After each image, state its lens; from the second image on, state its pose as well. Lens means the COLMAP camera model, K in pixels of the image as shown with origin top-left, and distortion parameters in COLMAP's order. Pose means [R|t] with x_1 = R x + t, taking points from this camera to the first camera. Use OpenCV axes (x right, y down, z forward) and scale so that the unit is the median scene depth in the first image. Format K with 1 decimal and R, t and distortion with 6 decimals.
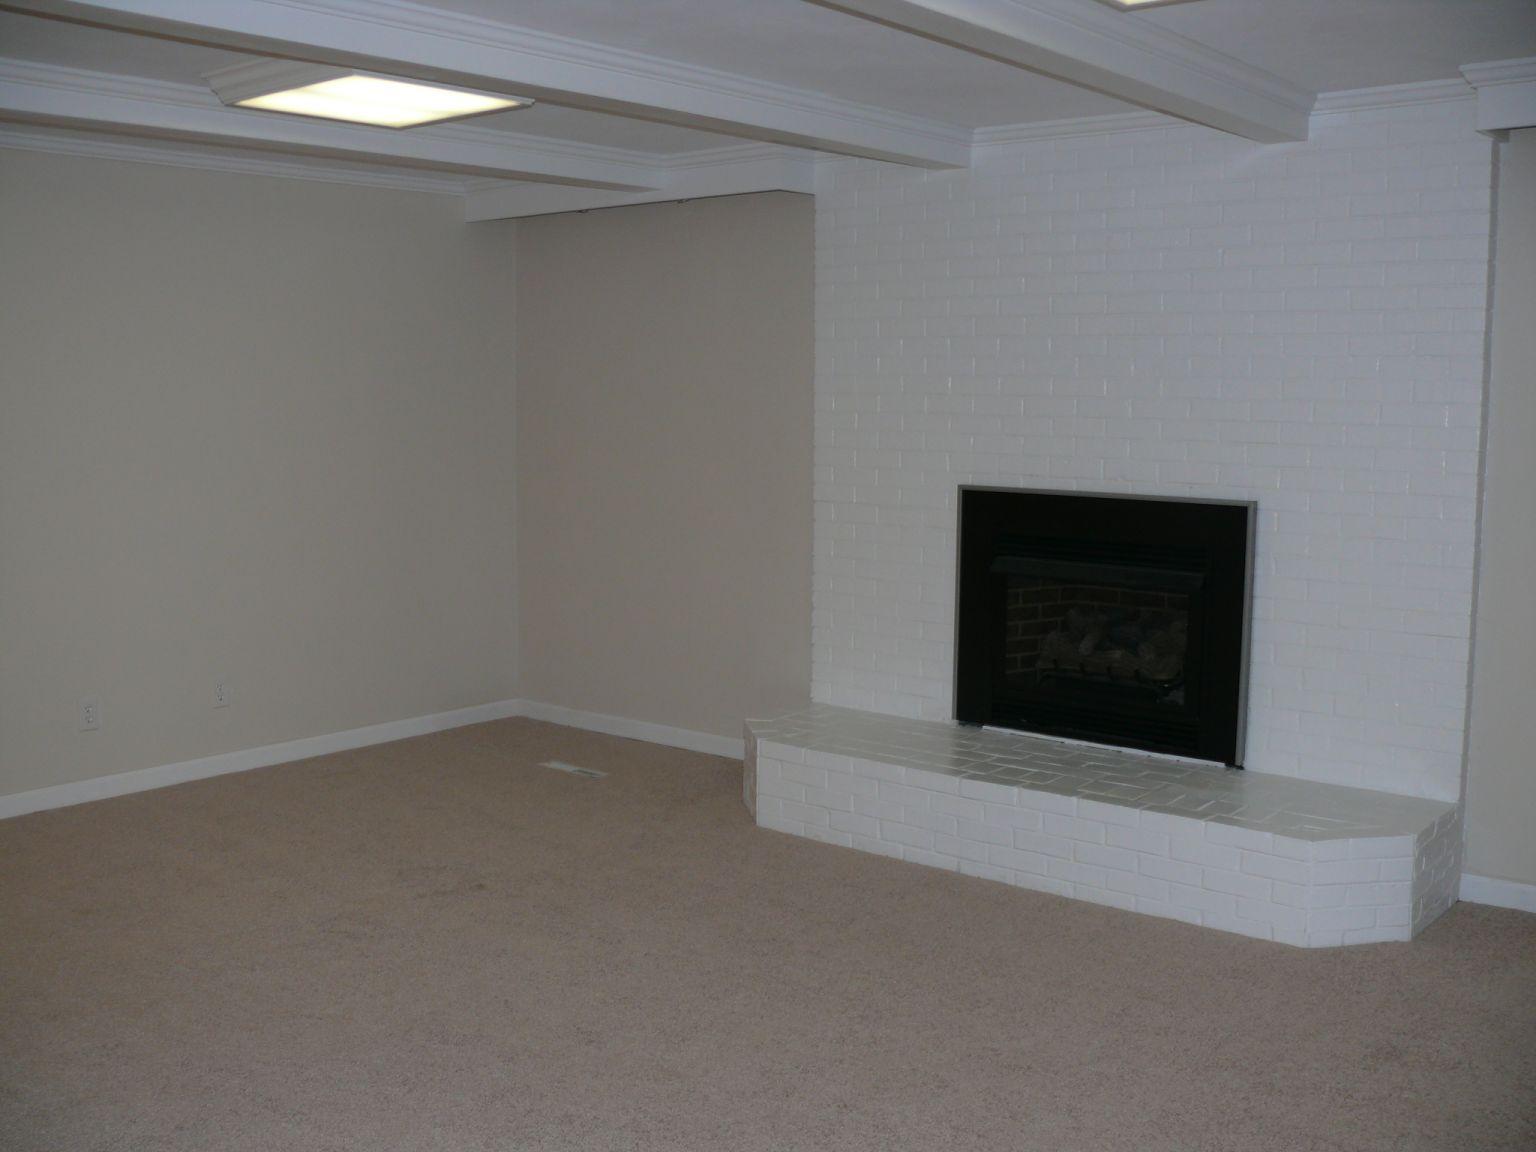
lens RADIAL K [[1573.0, 0, 768.0], [0, 1573.0, 576.0], [0, 0, 1]] dist [-0.212293, 0.237615]
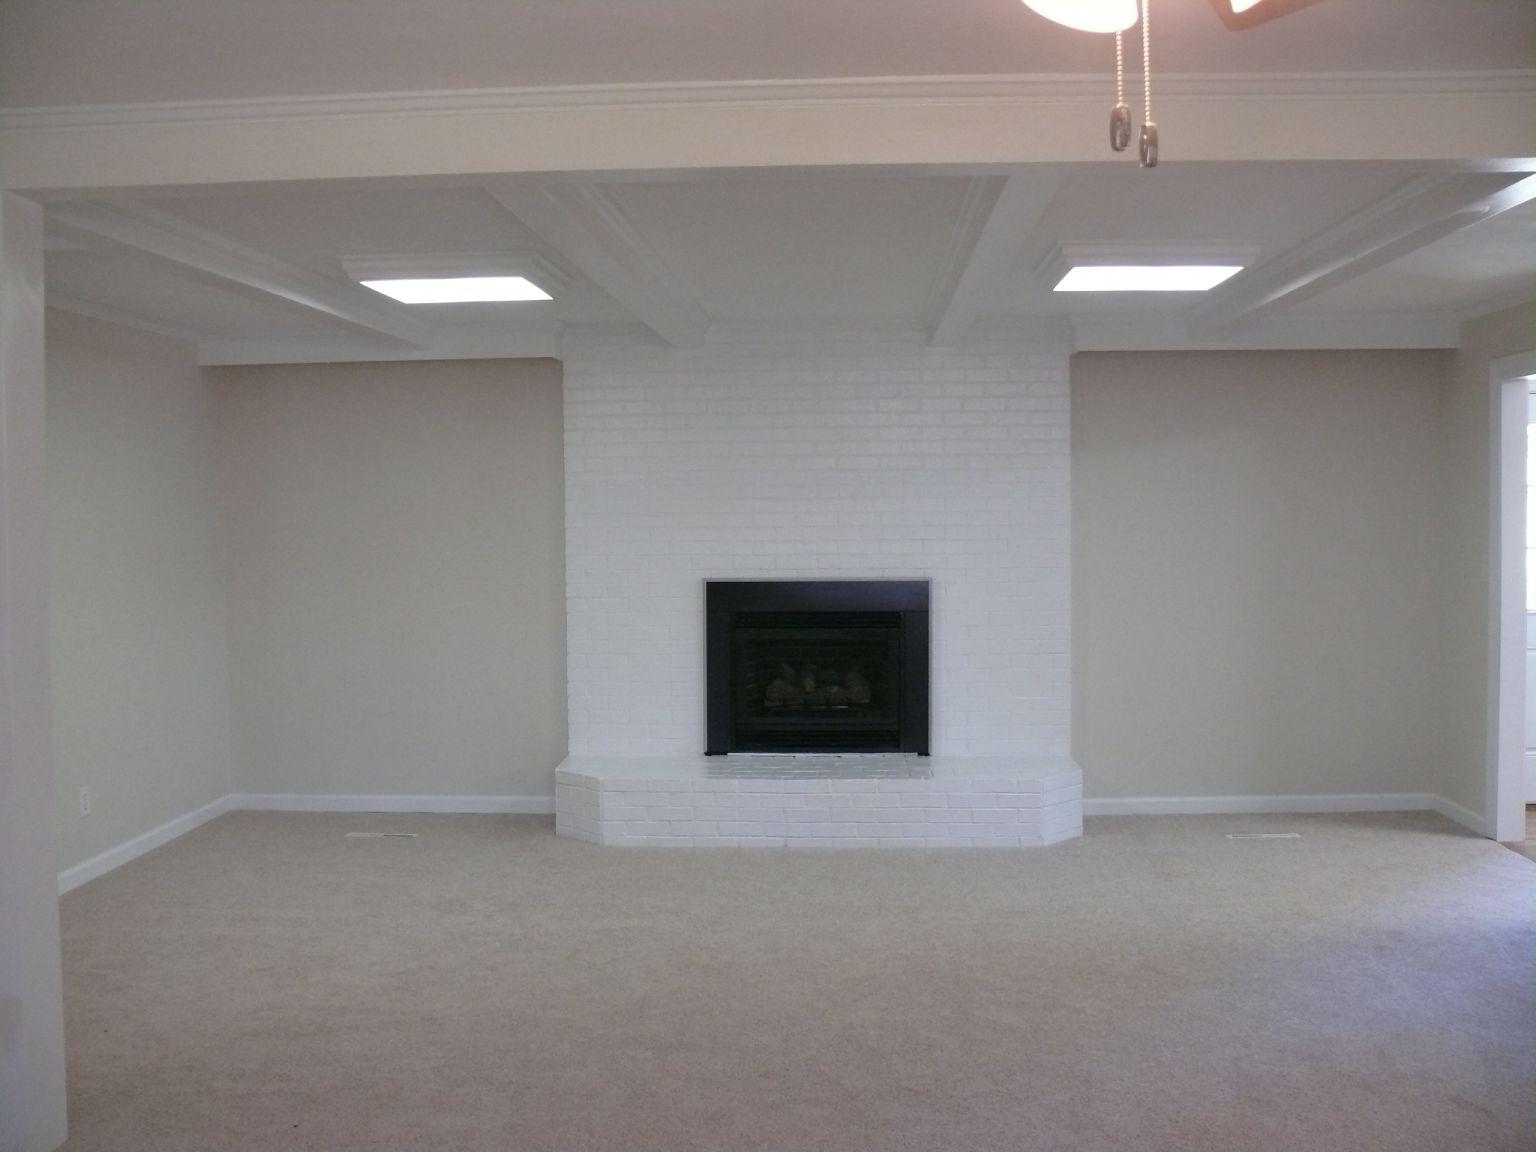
lens RADIAL K [[1573.0, 0, 768.0], [0, 1573.0, 576.0], [0, 0, 1]] dist [-0.212293, 0.237615]
pose [[0.805270, -0.038167, 0.591679, -0.648672], [0.078620, 0.995988, -0.042753, 0.002386], [-0.587673, 0.080945, 0.805039, -0.144329]]
